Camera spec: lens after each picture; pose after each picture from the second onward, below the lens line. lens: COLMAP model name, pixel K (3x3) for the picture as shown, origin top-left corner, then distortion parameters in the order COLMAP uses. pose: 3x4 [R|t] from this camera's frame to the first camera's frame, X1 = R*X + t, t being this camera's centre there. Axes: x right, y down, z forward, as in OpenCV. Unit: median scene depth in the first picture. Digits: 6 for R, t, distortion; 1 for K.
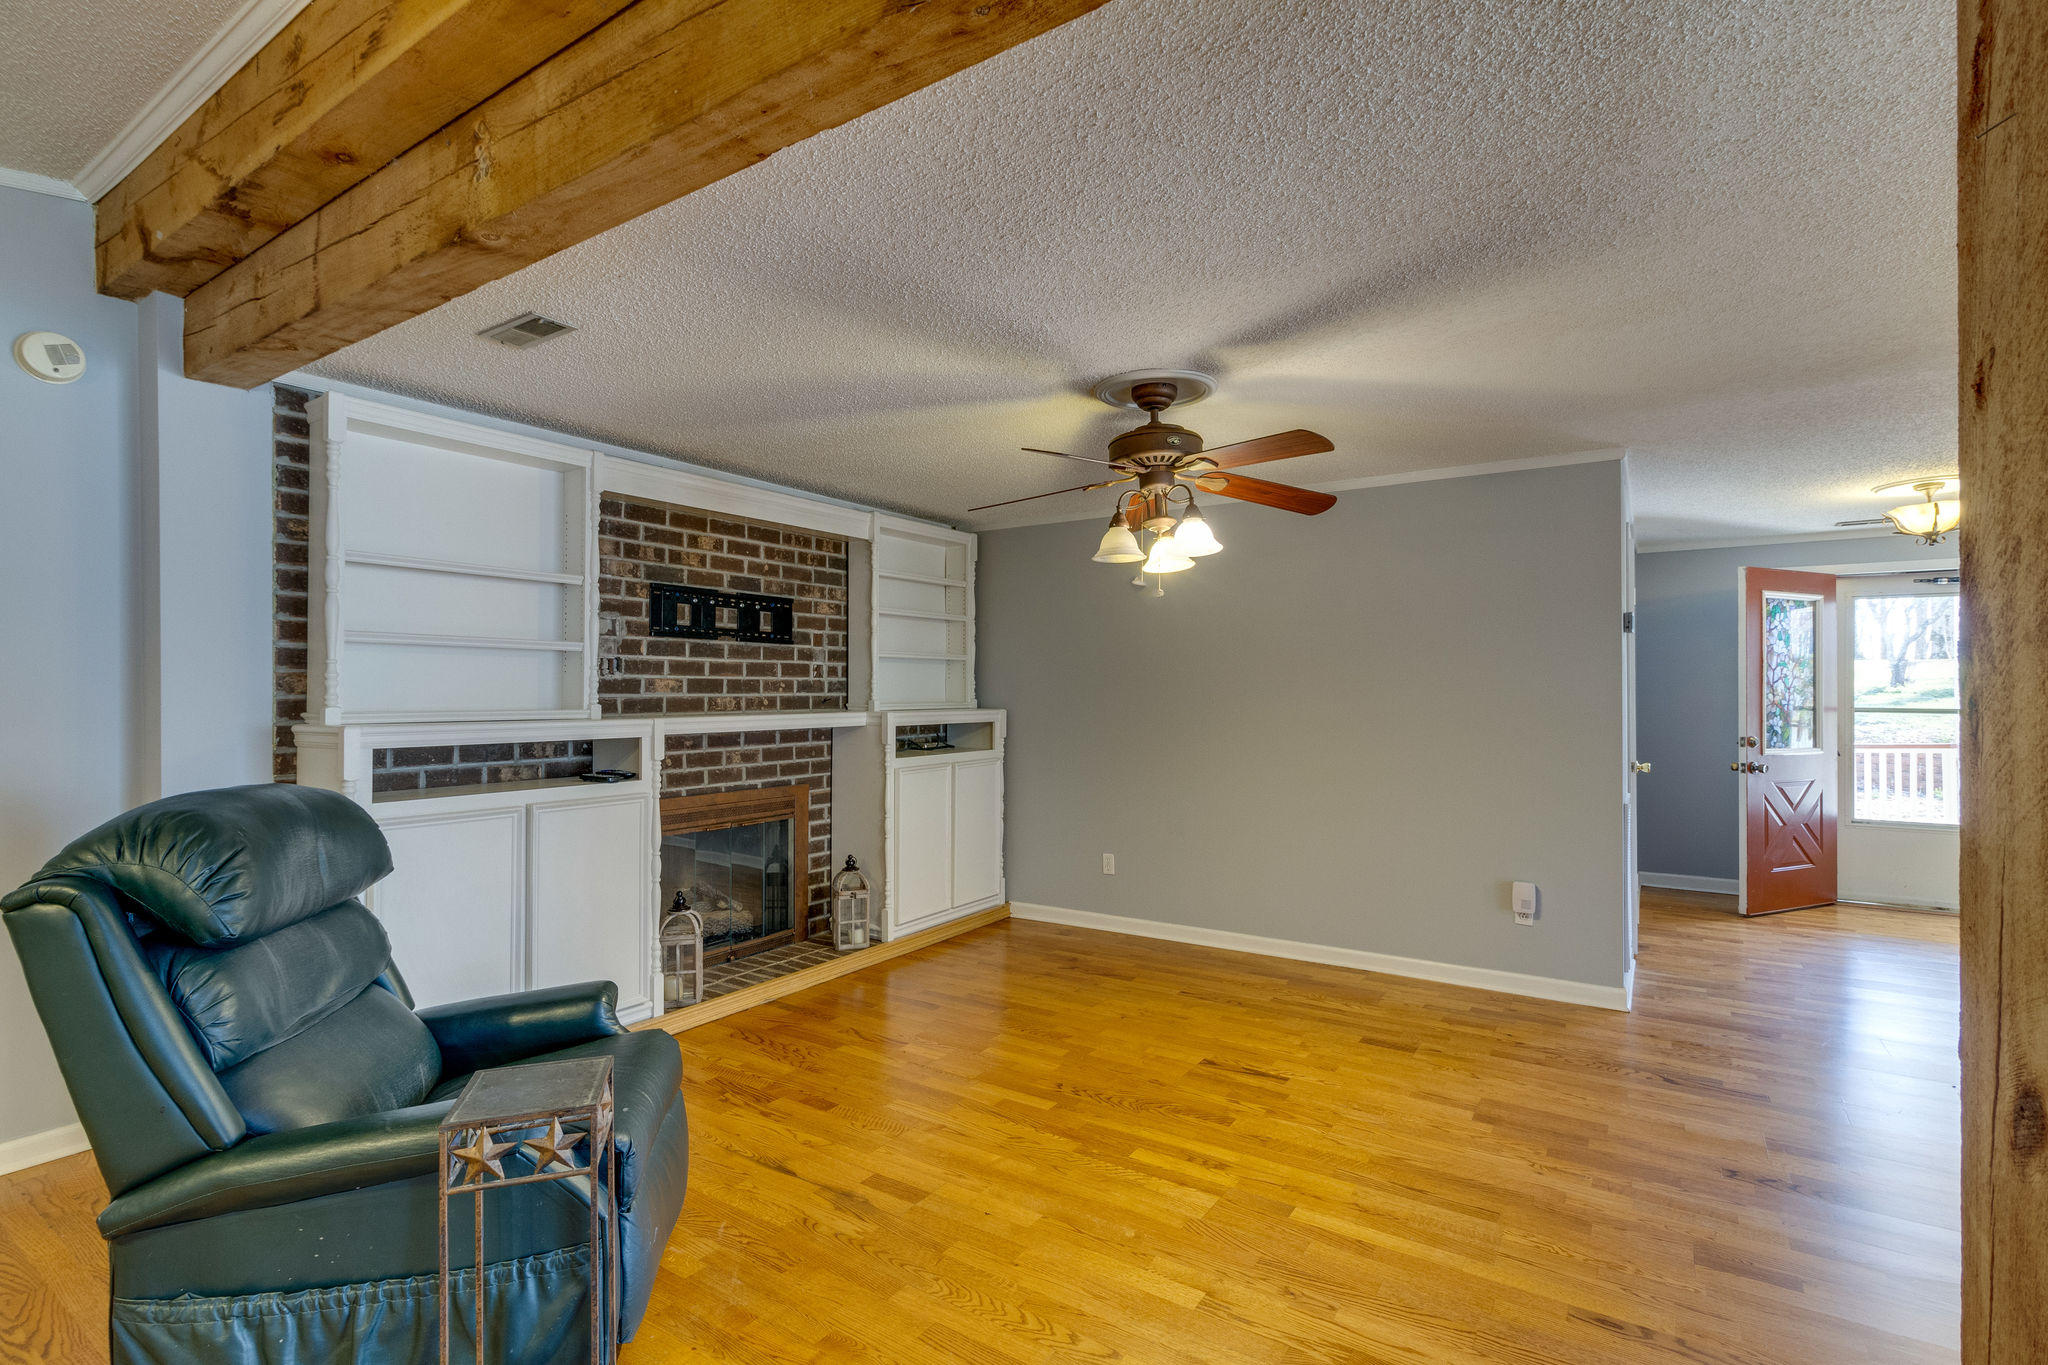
lens RADIAL K [[957.5, 0, 1023.9], [0, 957.5, 683.3], [0, 0, 1]] dist [0.013000, 0.000408]
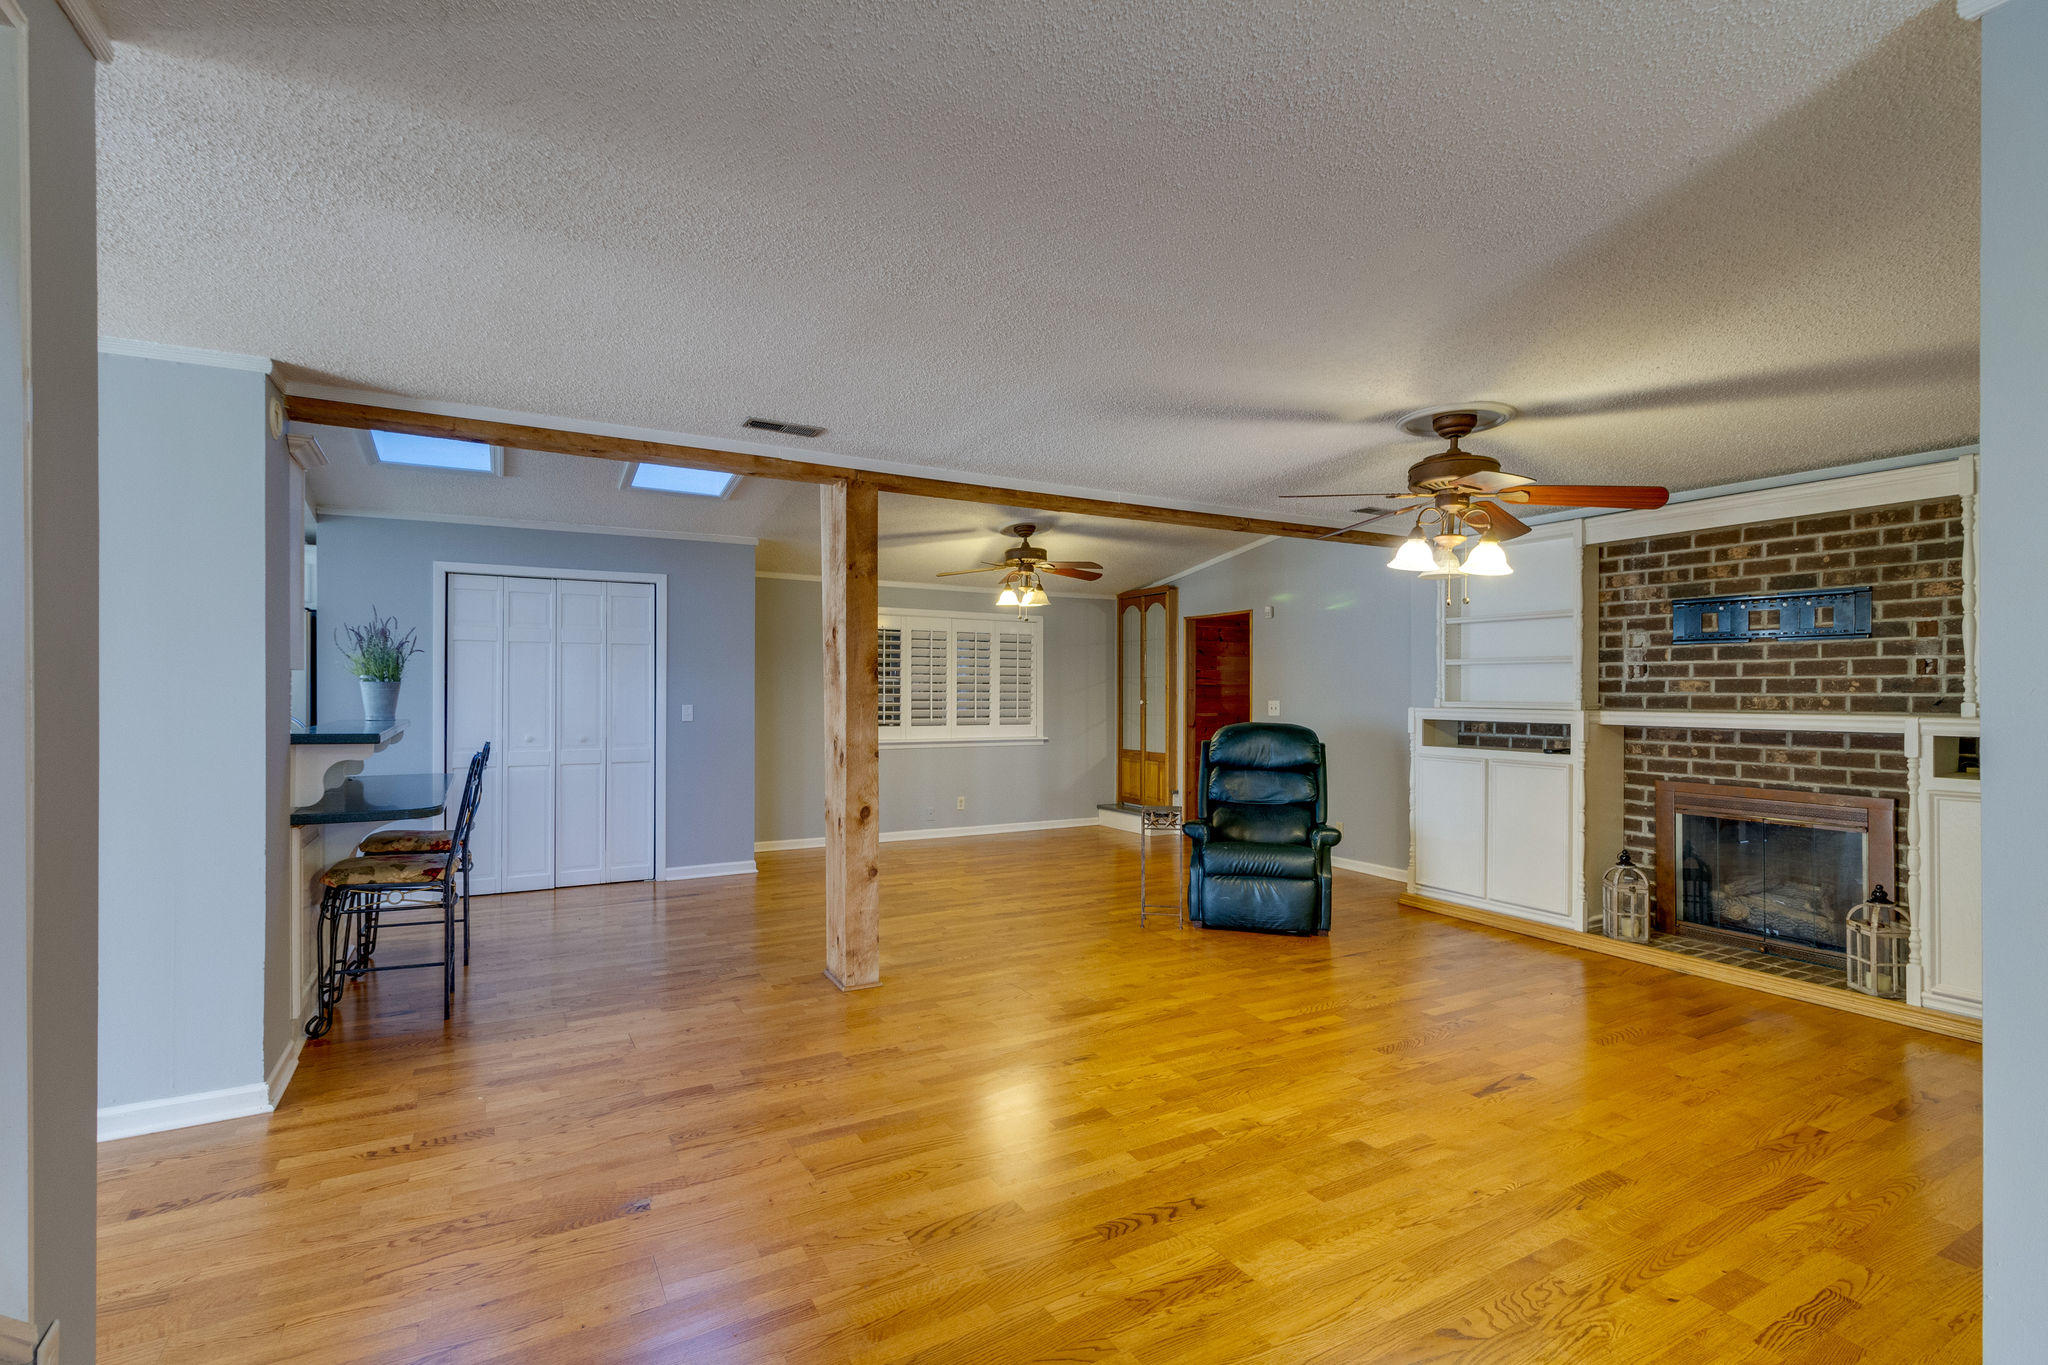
lens RADIAL K [[957.5, 0, 1023.2], [0, 957.5, 688.8], [0, 0, 1]] dist [0.013000, 0.000408]
pose [[-0.454462, -0.003614, -0.890759, 1.008523], [0.004114, 0.999973, -0.006156, 0.009560], [0.890757, -0.006462, -0.454434, 0.786751]]
